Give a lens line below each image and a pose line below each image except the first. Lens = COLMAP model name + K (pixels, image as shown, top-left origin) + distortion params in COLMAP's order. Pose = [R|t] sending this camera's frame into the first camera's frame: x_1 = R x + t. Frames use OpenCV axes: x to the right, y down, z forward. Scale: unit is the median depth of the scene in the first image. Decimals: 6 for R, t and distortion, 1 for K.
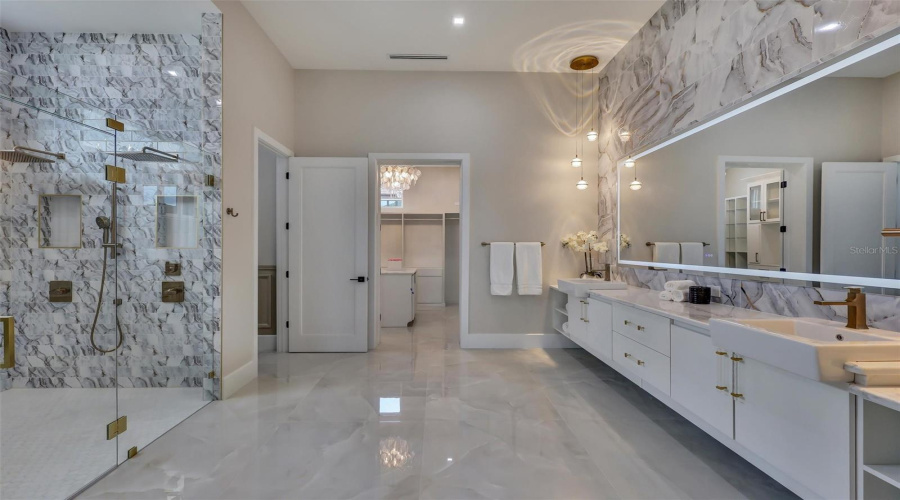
lens RADIAL K [[423.5, 0, 445.5], [0, 423.5, 249.3], [0, 0, 1]] dist [0.011339, -0.001009]
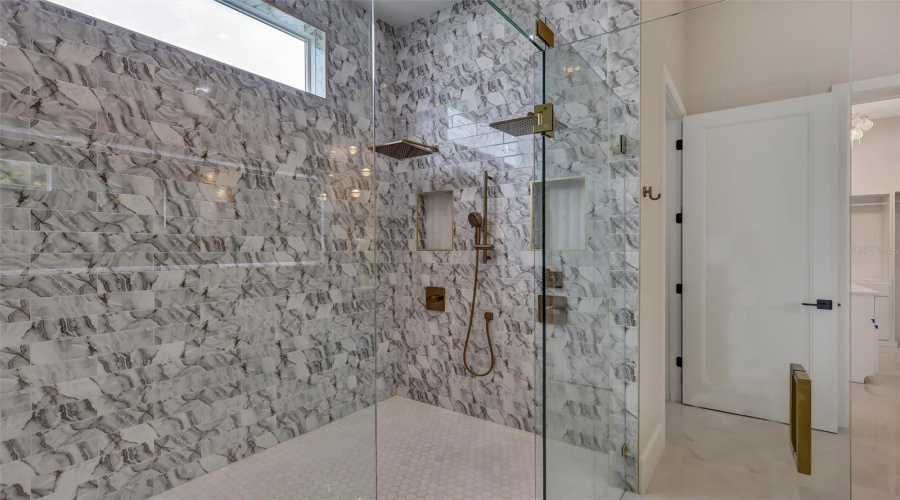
lens RADIAL K [[423.5, 0, 451.9], [0, 423.5, 250.3], [0, 0, 1]] dist [0.011339, -0.001009]
pose [[0.805059, -0.000595, -0.593195, -0.342097], [-0.001011, 0.999997, -0.002376, -0.001238], [0.593194, 0.002513, 0.805056, 0.301500]]
